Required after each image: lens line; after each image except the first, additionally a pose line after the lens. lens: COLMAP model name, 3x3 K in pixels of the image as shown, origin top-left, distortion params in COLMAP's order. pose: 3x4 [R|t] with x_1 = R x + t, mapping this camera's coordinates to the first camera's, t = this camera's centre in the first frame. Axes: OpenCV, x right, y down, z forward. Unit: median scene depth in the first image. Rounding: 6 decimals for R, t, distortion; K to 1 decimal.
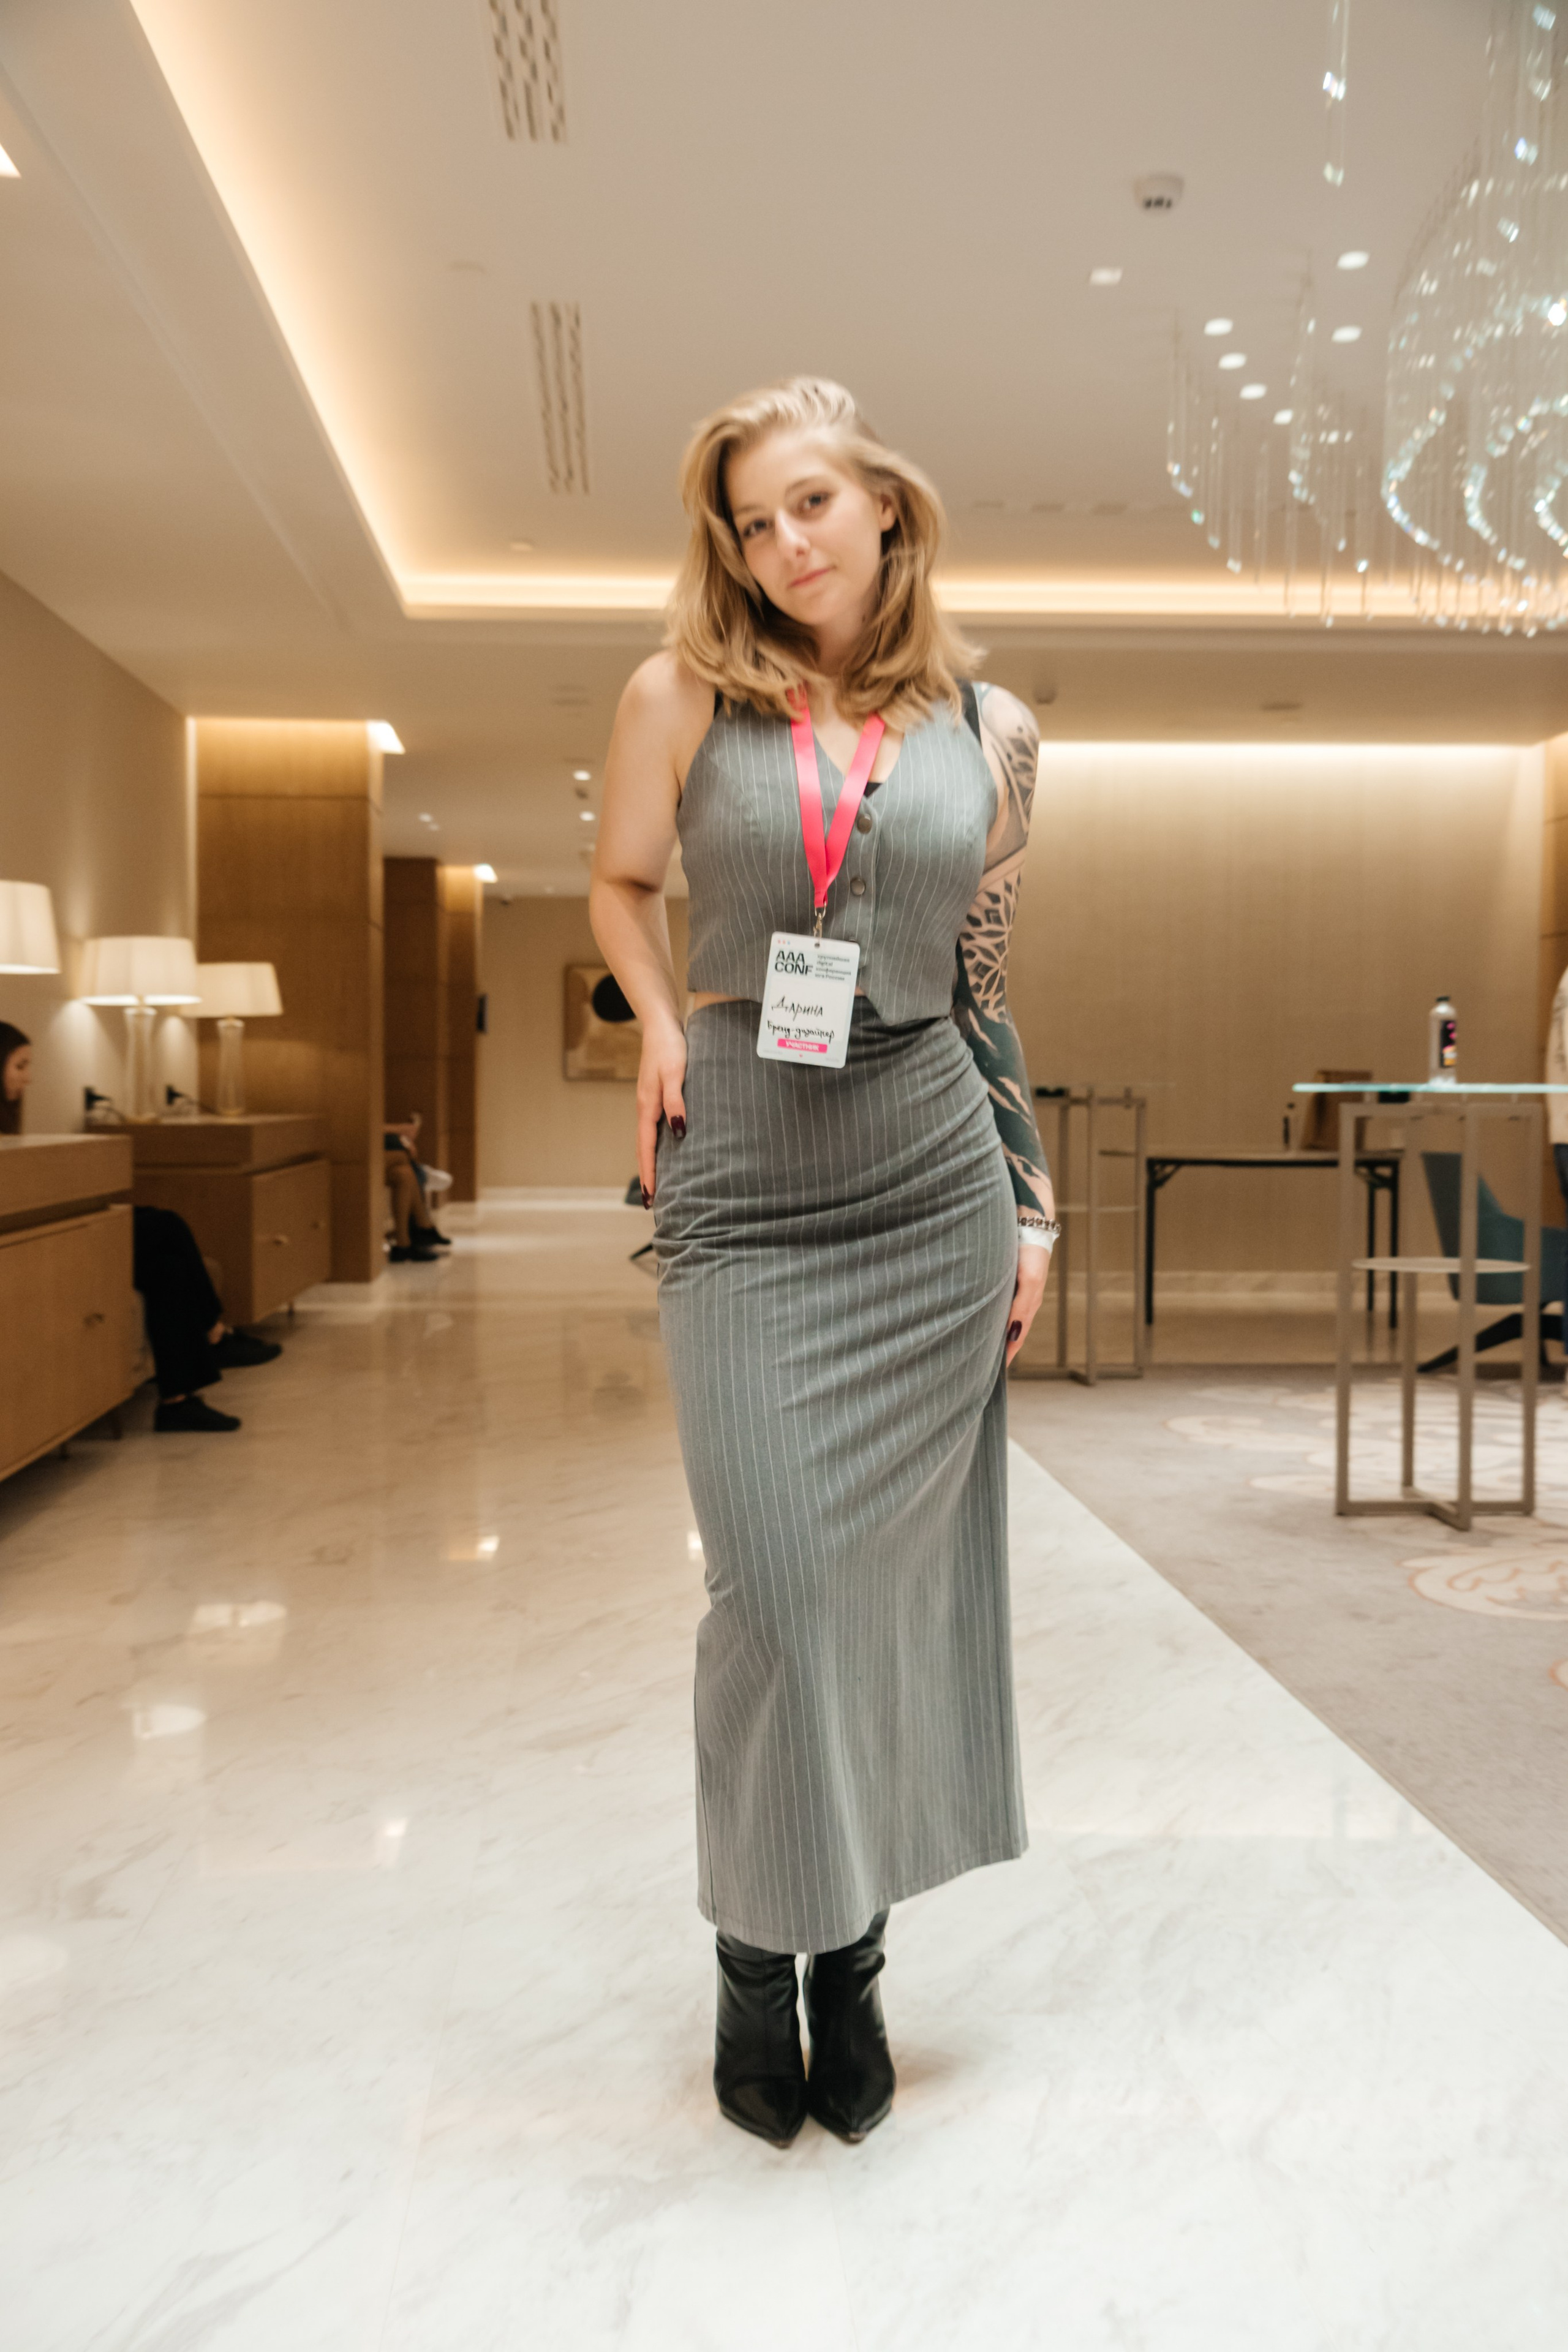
lens RADIAL K [[2506.5, 0, 805.0], [0, 2506.5, 1179.8], [0, 0, 1]] dist [0.001234, 0.164947]
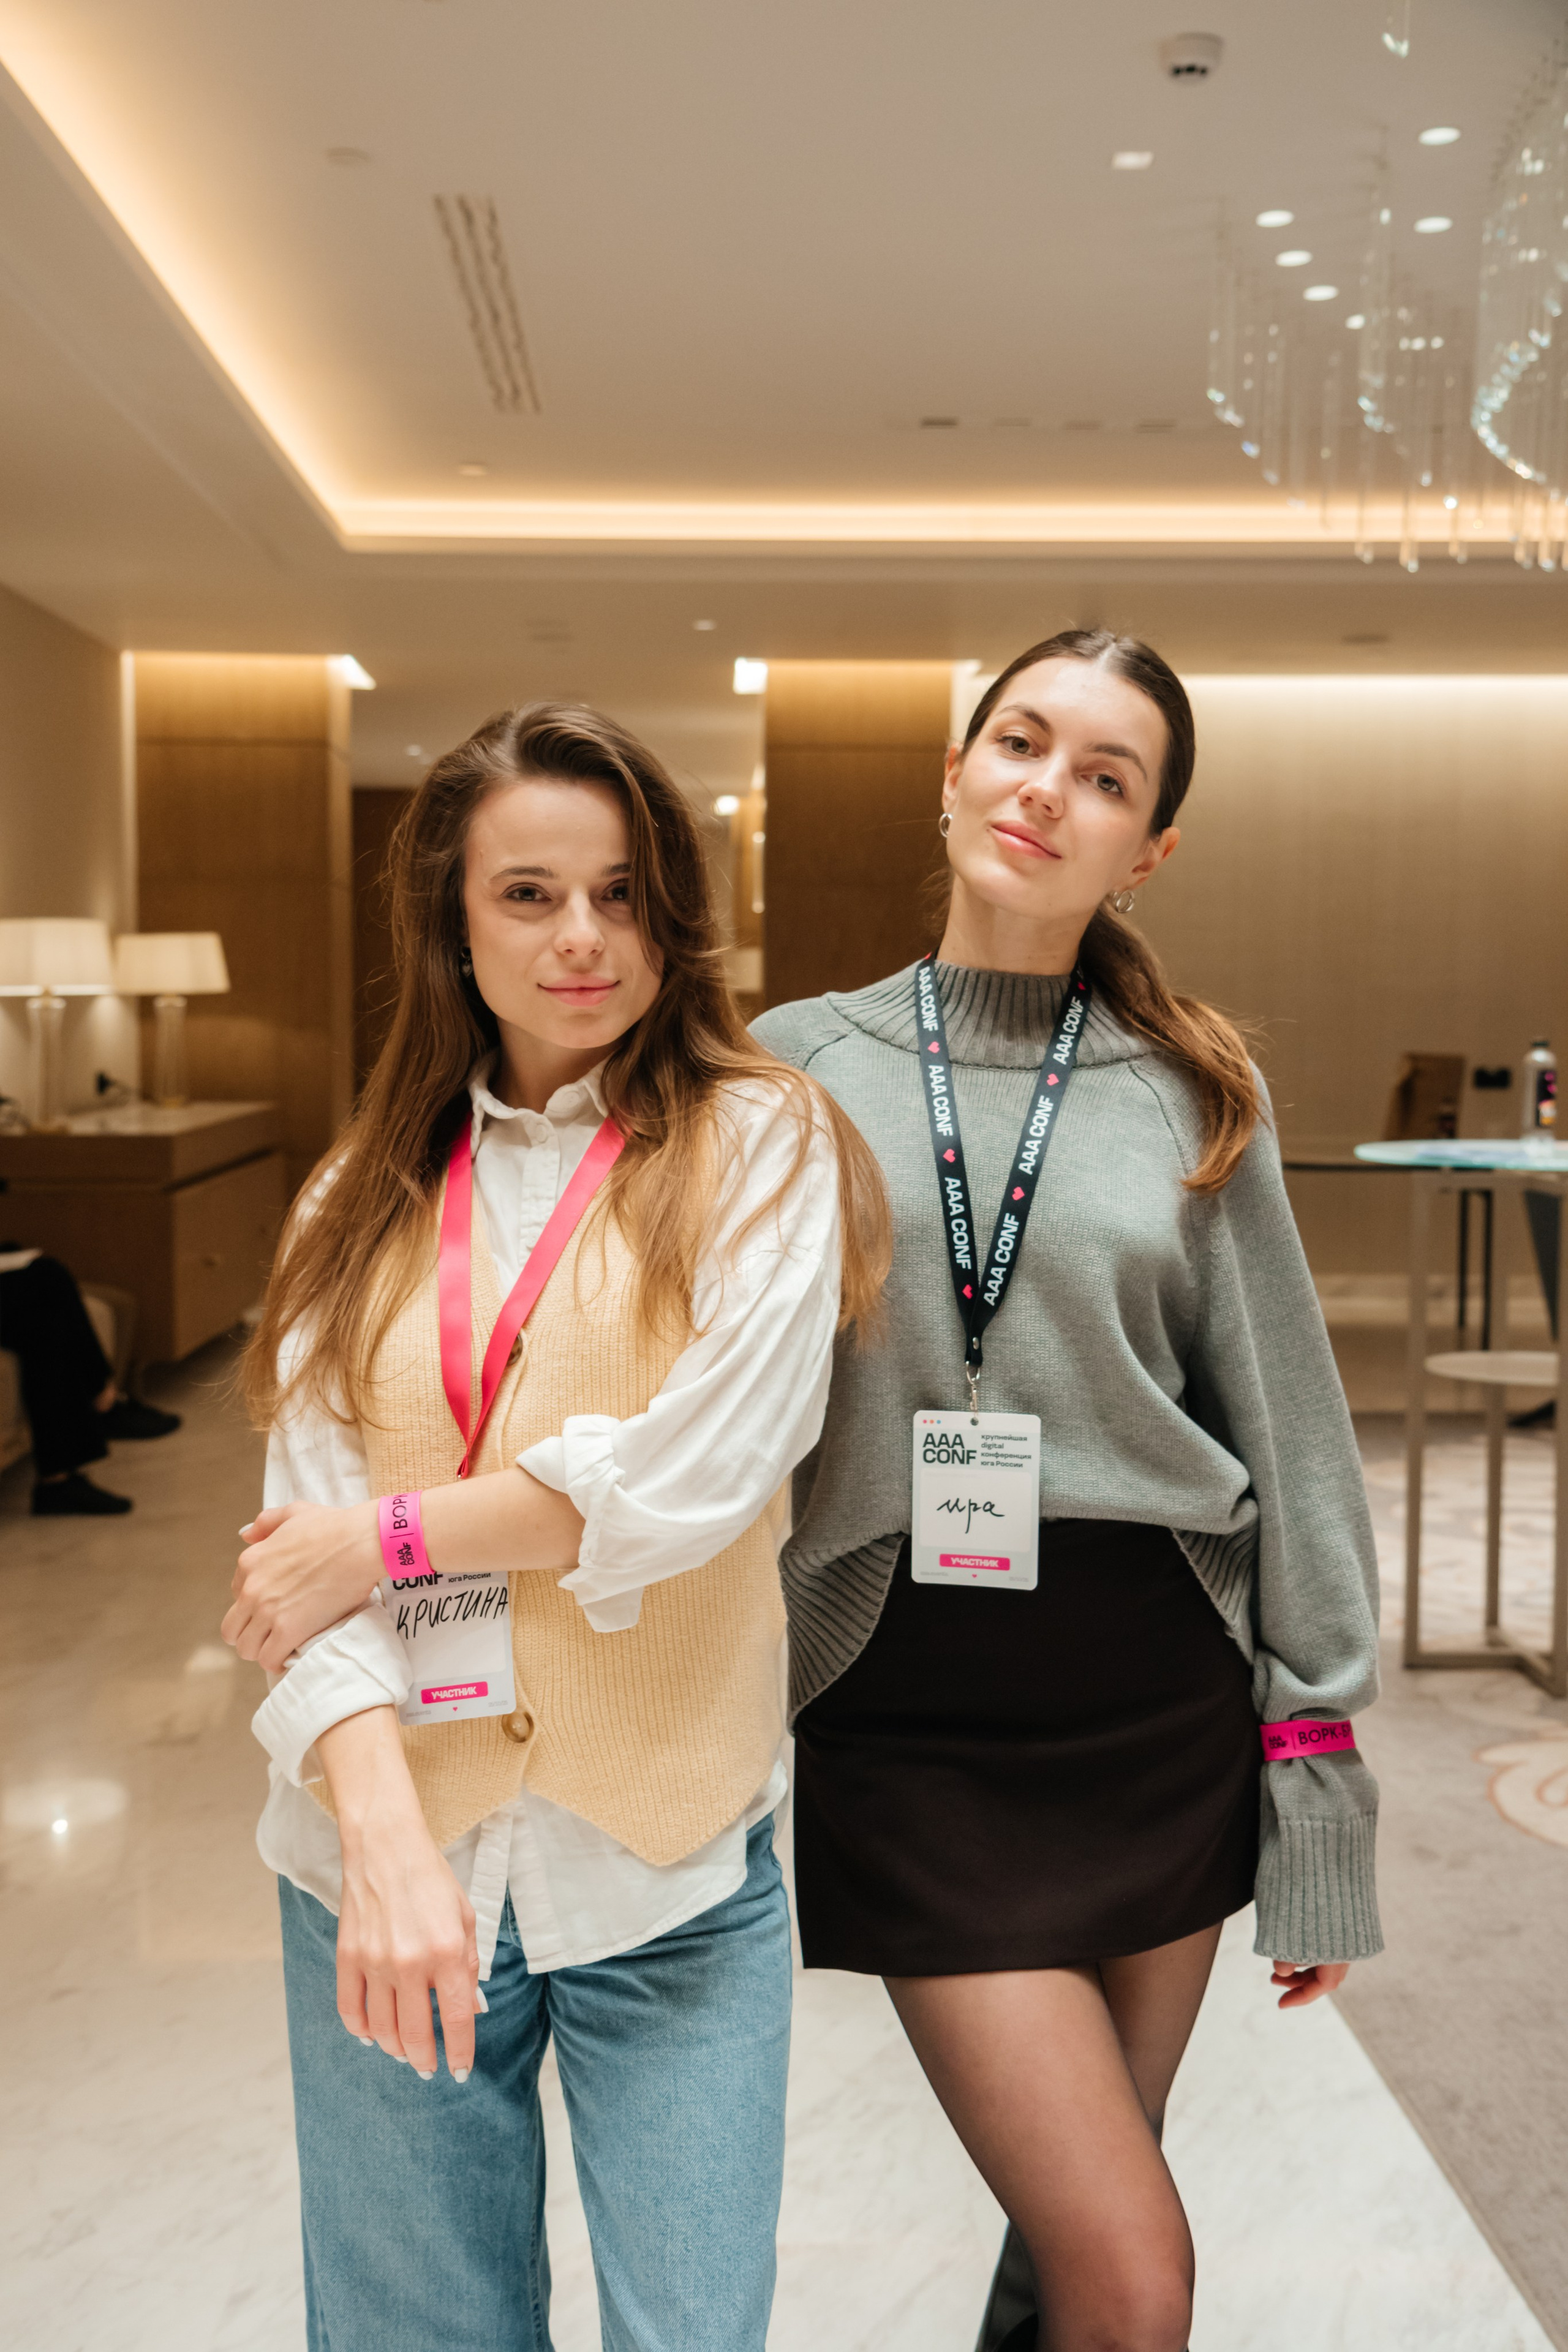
lens RADIAL K [[2643.1, 0, 784.0], [0, 2643.1, 1176.0], [0, 0, 1]] dist [0.051220, 0.032920]
pose [[0.999459, 0.003423, -0.032705, 0.030364], [-0.002399, 0.999507, 0.031296, -0.047929], [0.032796, -0.031201, 0.998975, 0.104439]]
